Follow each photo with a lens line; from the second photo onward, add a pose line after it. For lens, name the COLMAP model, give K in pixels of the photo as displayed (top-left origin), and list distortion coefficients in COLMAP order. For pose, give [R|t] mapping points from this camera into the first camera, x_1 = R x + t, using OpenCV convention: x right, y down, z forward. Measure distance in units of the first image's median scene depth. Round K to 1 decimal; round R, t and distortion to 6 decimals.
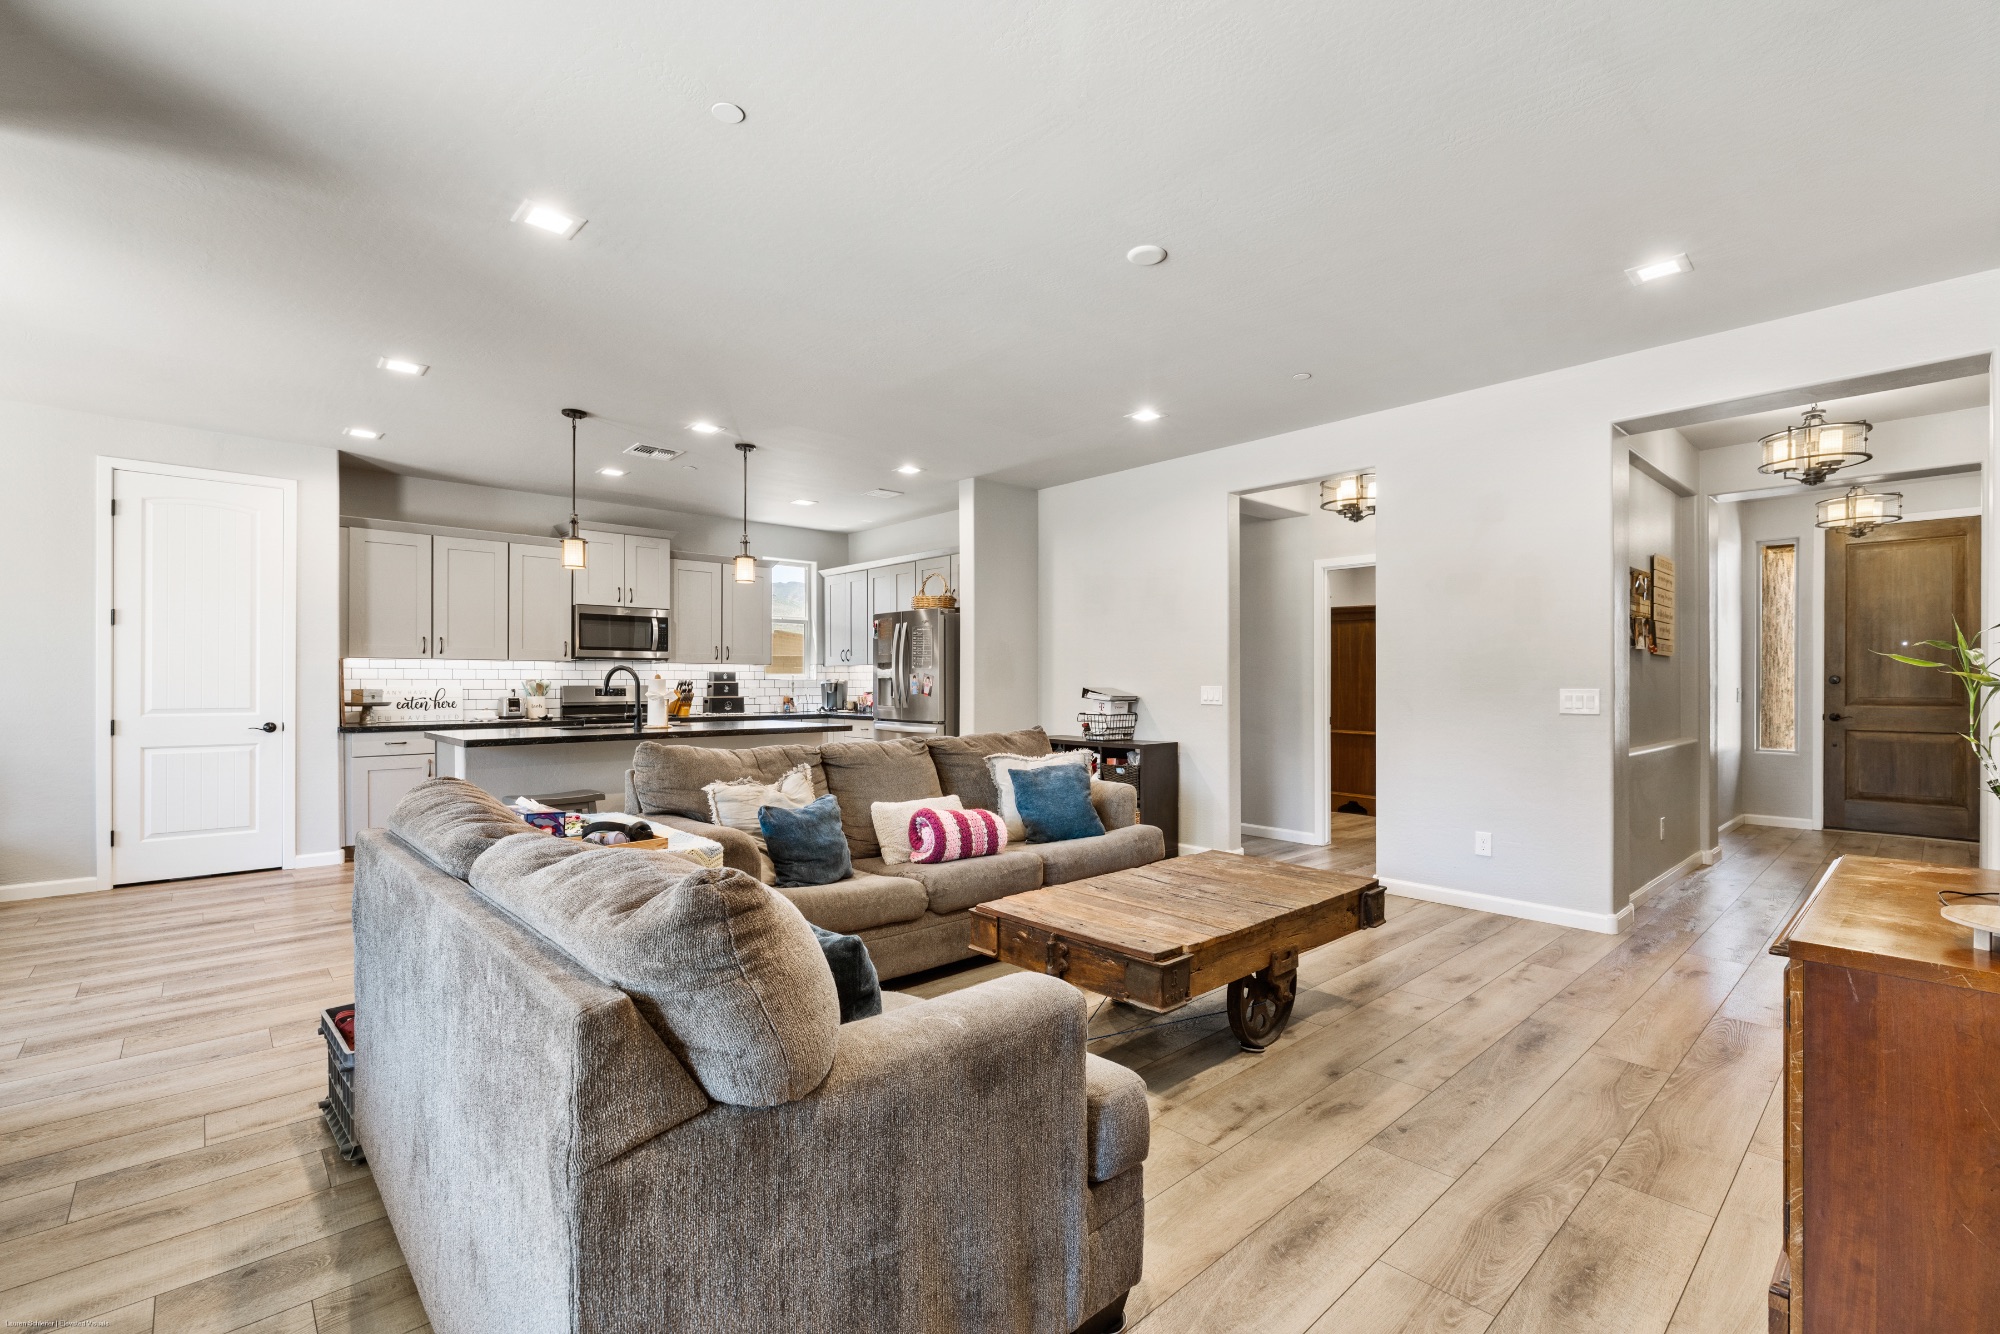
lens RADIAL K [[866.0, 0, 1016.4], [0, 866.0, 676.0], [0, 0, 1]] dist [-0.000743, 0.002152]
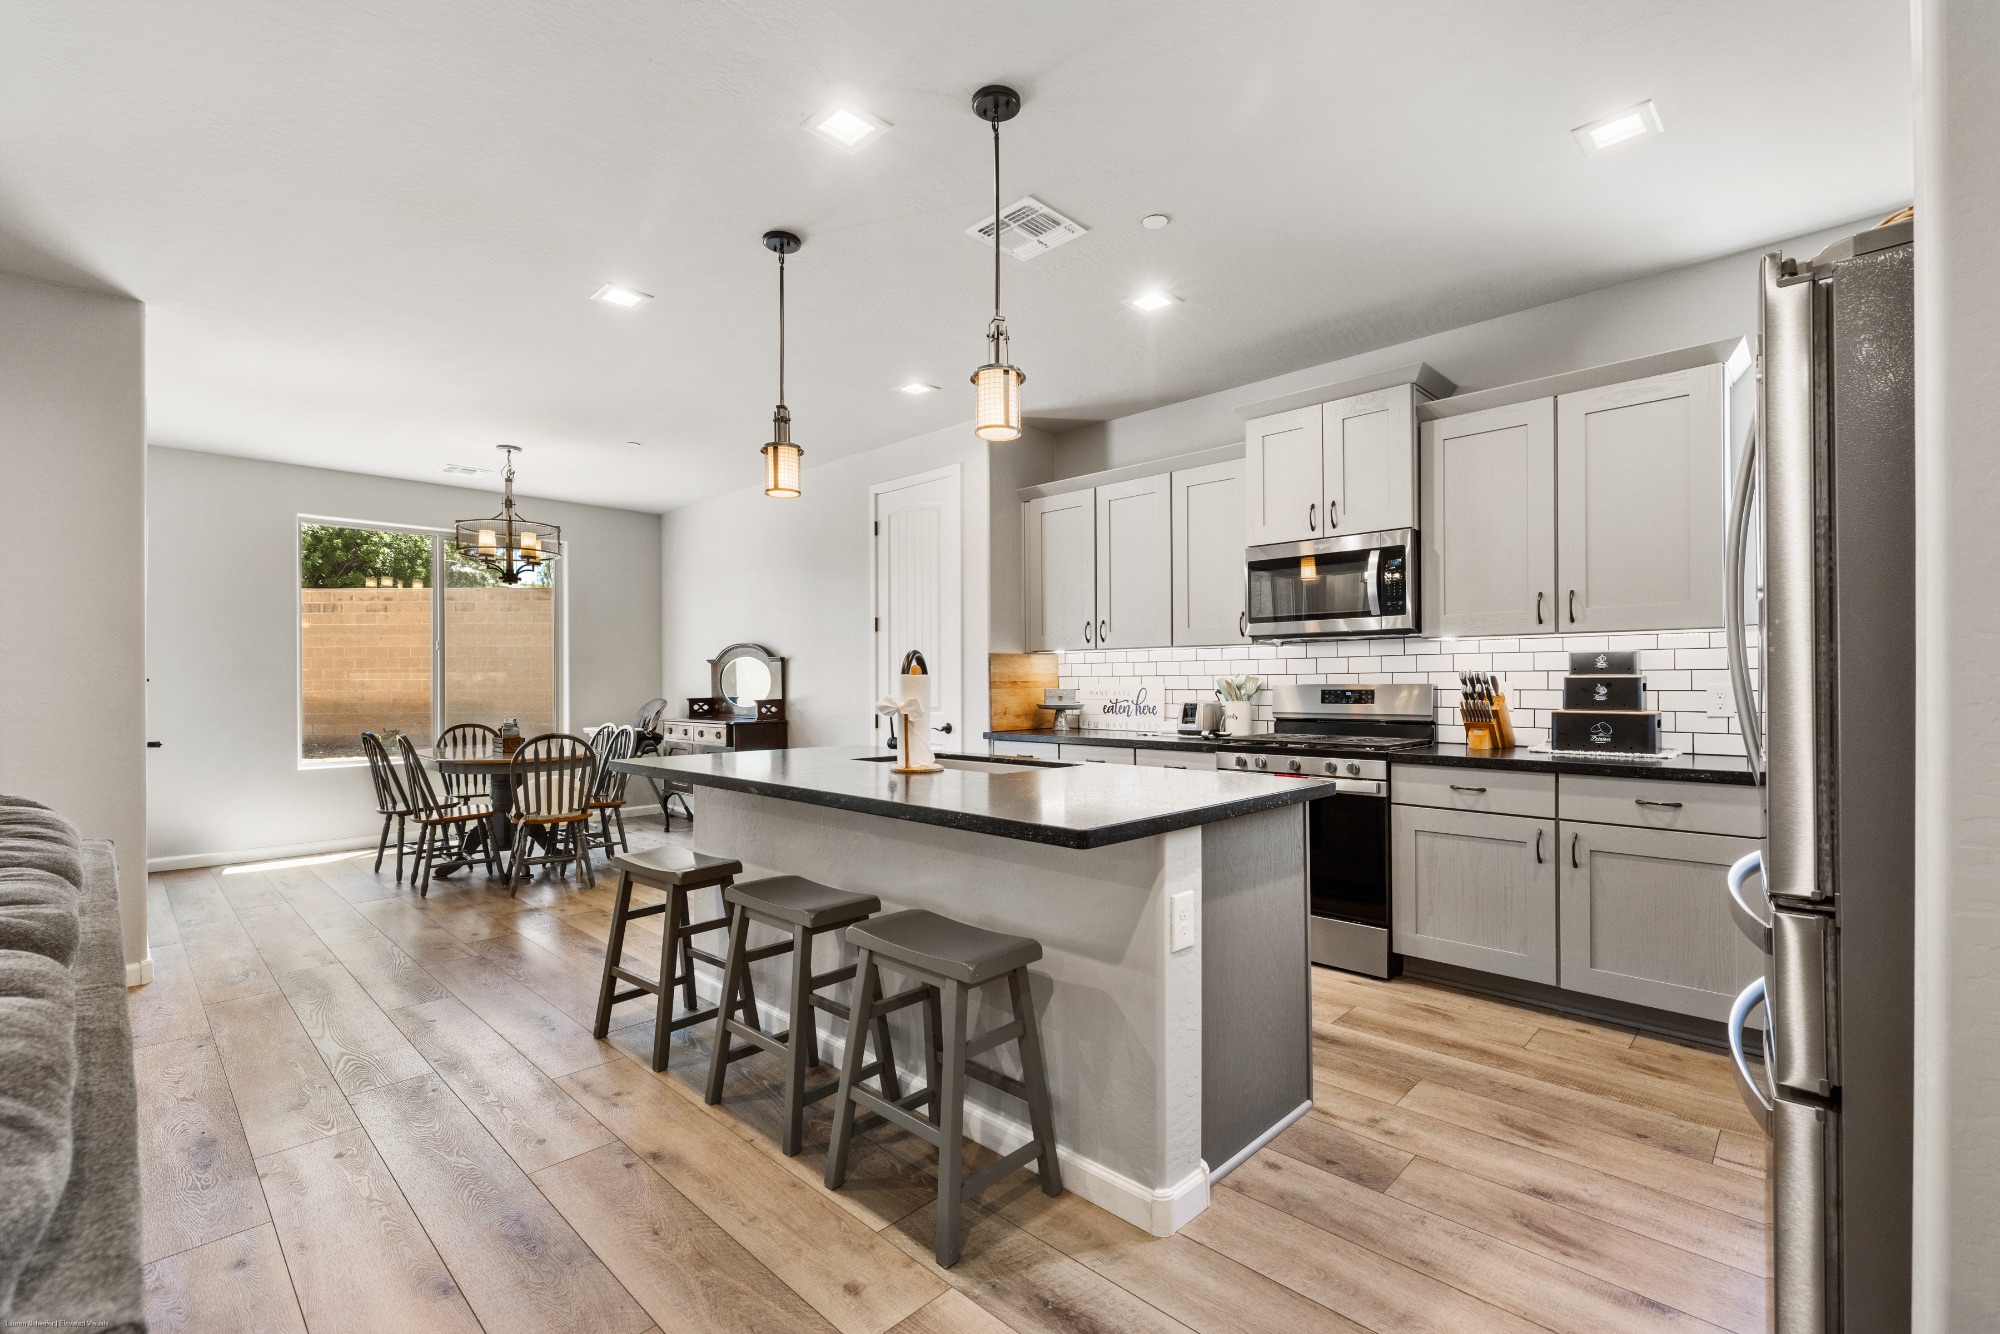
lens RADIAL K [[866.0, 0, 985.2], [0, 866.0, 679.0], [0, 0, 1]] dist [-0.000743, 0.002152]
pose [[0.044665, -0.005189, -0.998989, 0.076240], [0.012513, 0.999911, -0.004635, 0.007740], [0.998924, -0.012293, 0.044726, 0.815815]]
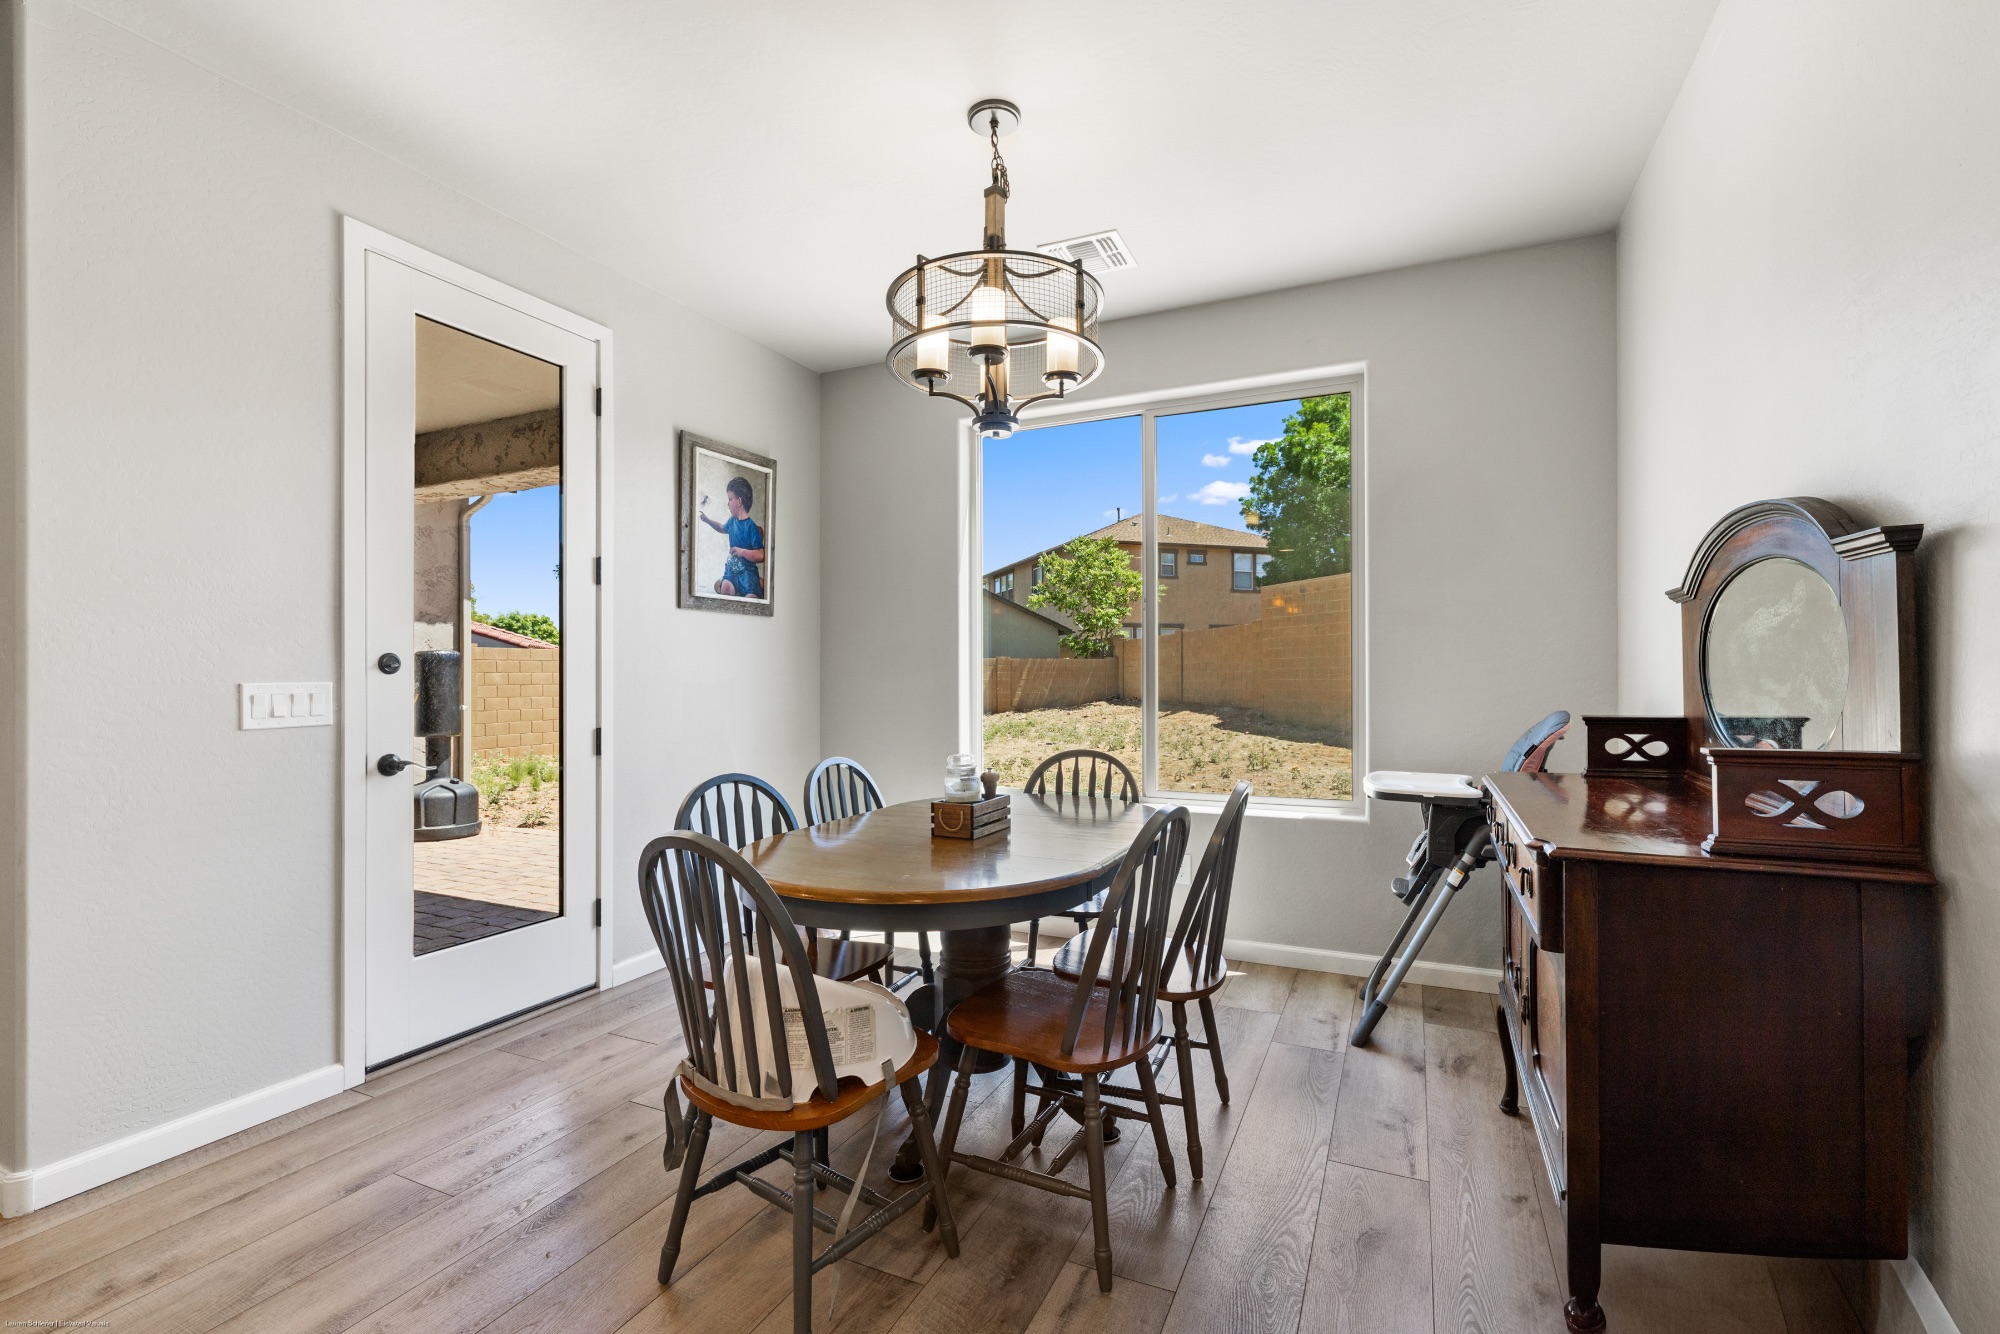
lens RADIAL K [[866.0, 0, 1010.5], [0, 866.0, 698.2], [0, 0, 1]] dist [-0.000743, 0.002152]
pose [[-0.922977, 0.014892, -0.384568, -0.655434], [0.007697, 0.999765, 0.020242, 0.006275], [0.384779, 0.015723, -0.922875, 0.725498]]
